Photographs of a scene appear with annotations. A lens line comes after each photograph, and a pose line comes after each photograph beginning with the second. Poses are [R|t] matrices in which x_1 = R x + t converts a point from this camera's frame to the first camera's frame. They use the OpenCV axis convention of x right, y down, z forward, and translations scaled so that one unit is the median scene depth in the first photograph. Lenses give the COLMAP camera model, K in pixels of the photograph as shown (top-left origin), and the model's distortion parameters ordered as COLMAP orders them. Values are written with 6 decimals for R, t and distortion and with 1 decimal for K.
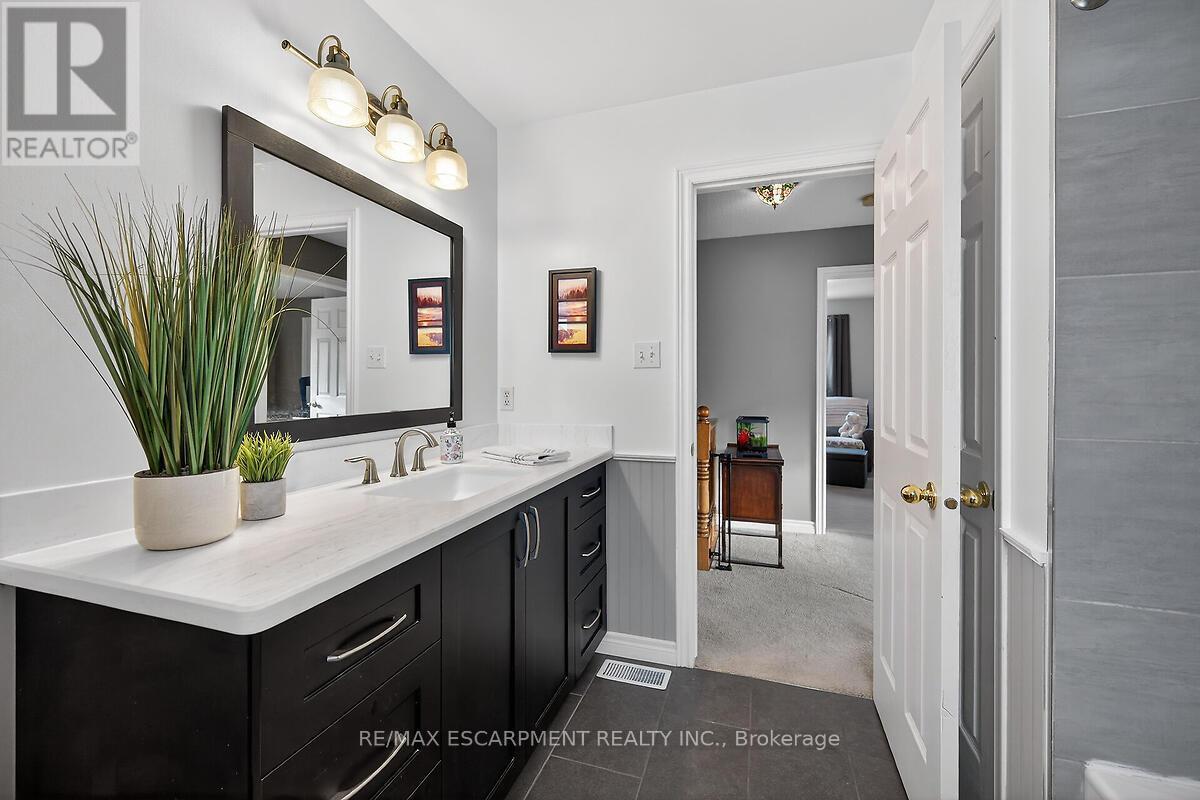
lens RADIAL K [[489.3, 0, 597.5], [0, 489.3, 387.7], [0, 0, 1]] dist [-0.003642, -0.000513]
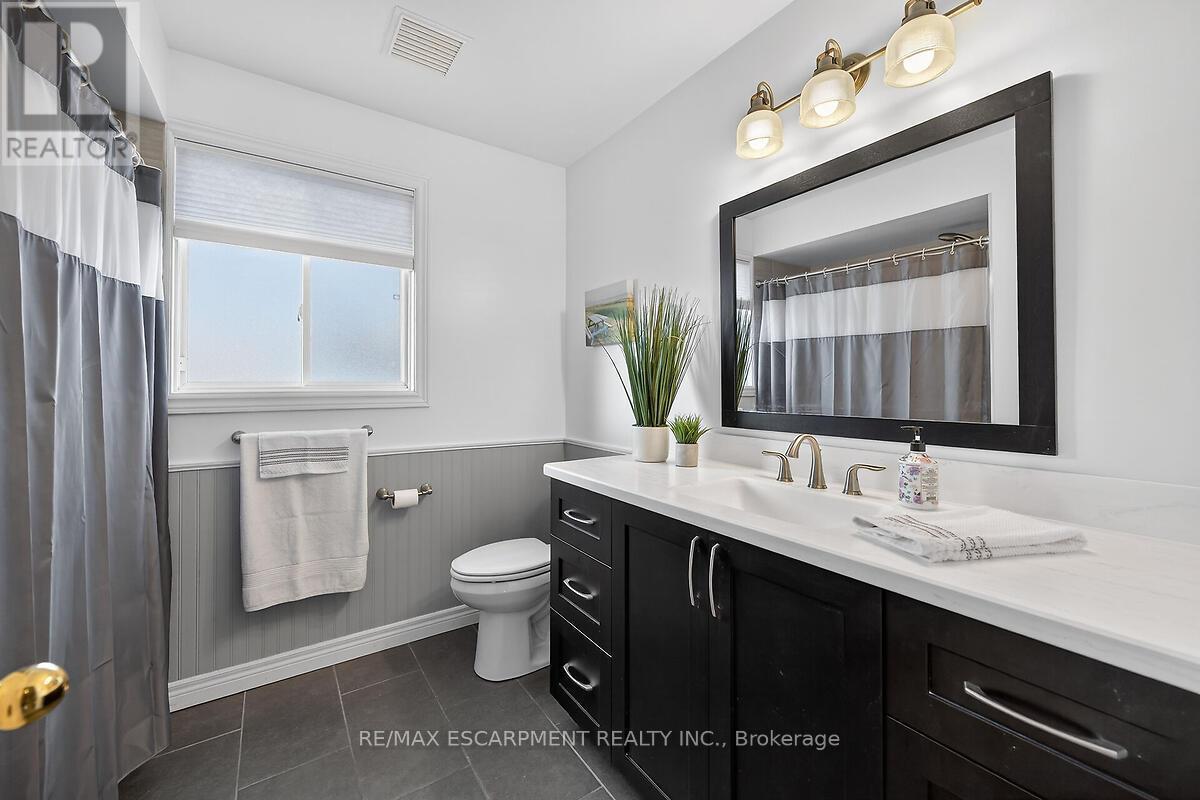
lens RADIAL K [[474.4, 0, 609.8], [0, 474.4, 391.8], [0, 0, 1]] dist [-0.000660, -0.000263]
pose [[-0.593656, 0.000843, -0.804718, 0.478164], [-0.023496, 0.999555, 0.018380, 0.000203], [0.804376, 0.029819, -0.593372, 1.133998]]
